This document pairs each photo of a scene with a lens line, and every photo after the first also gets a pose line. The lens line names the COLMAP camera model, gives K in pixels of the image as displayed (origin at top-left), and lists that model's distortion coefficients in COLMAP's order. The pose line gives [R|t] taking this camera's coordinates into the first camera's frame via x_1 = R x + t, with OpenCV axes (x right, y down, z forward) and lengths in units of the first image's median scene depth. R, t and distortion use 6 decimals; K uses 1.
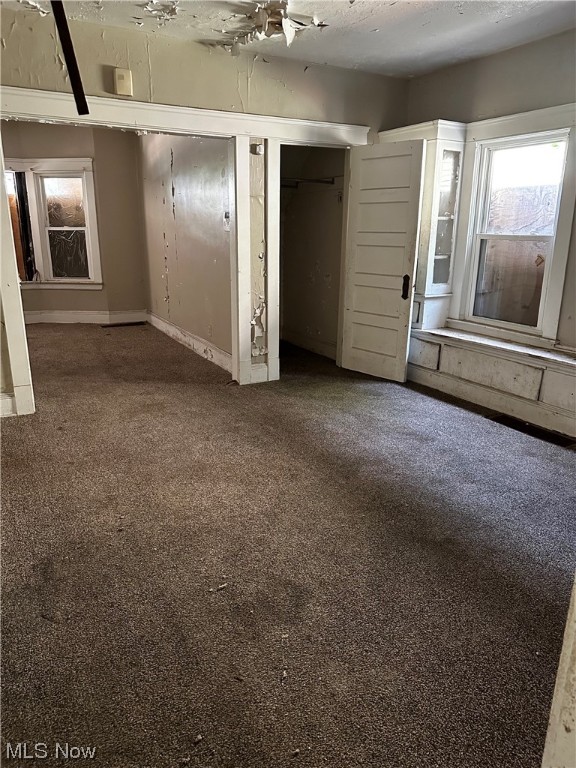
lens RADIAL K [[540.9, 0, 290.3], [0, 540.9, 379.4], [0, 0, 1]] dist [0.075367, -0.068725]
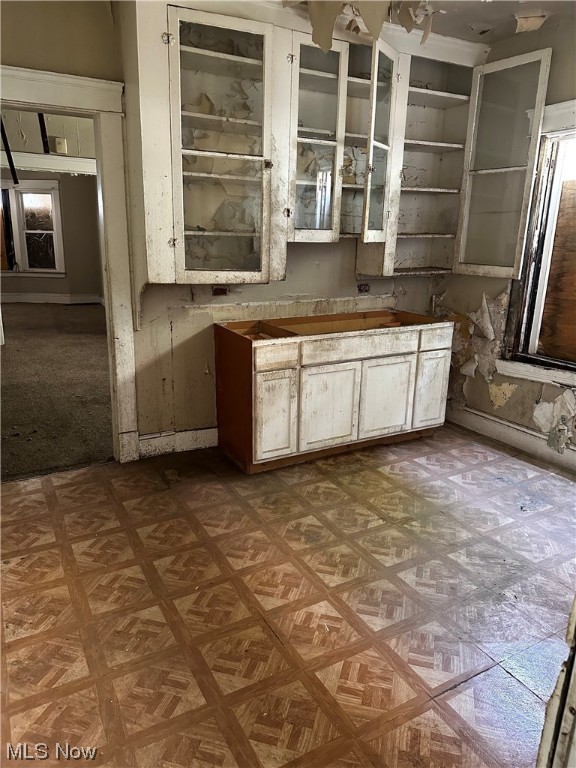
lens RADIAL K [[540.9, 0, 284.6], [0, 540.9, 383.5], [0, 0, 1]] dist [0.075367, -0.068725]
pose [[0.999803, 0.019845, 0.000362, 0.346195], [-0.019844, 0.999800, -0.002638, 0.152623], [-0.000414, 0.002630, 0.999996, -0.594888]]
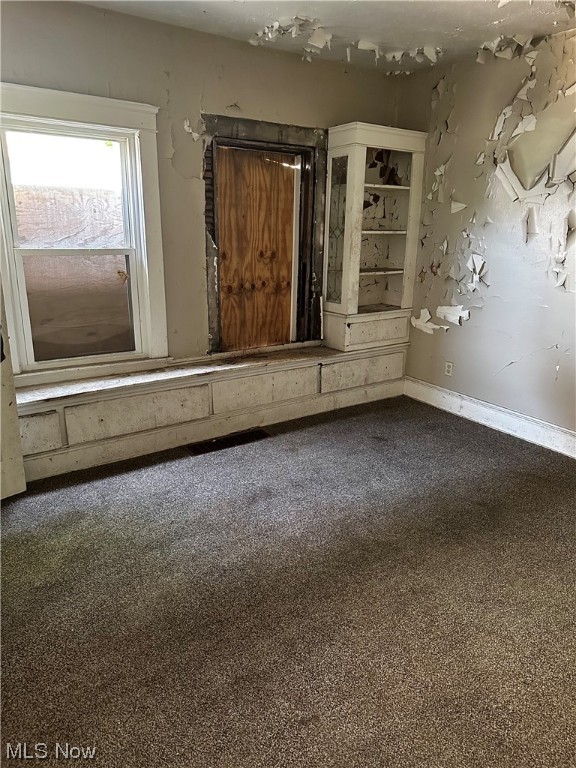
lens RADIAL K [[540.9, 0, 267.0], [0, 540.9, 385.2], [0, 0, 1]] dist [0.075367, -0.068725]
pose [[-0.097612, -0.285015, 0.953540, -0.411684], [0.260093, 0.917512, 0.300872, -0.240445], [-0.960637, 0.277377, -0.015429, 0.775680]]
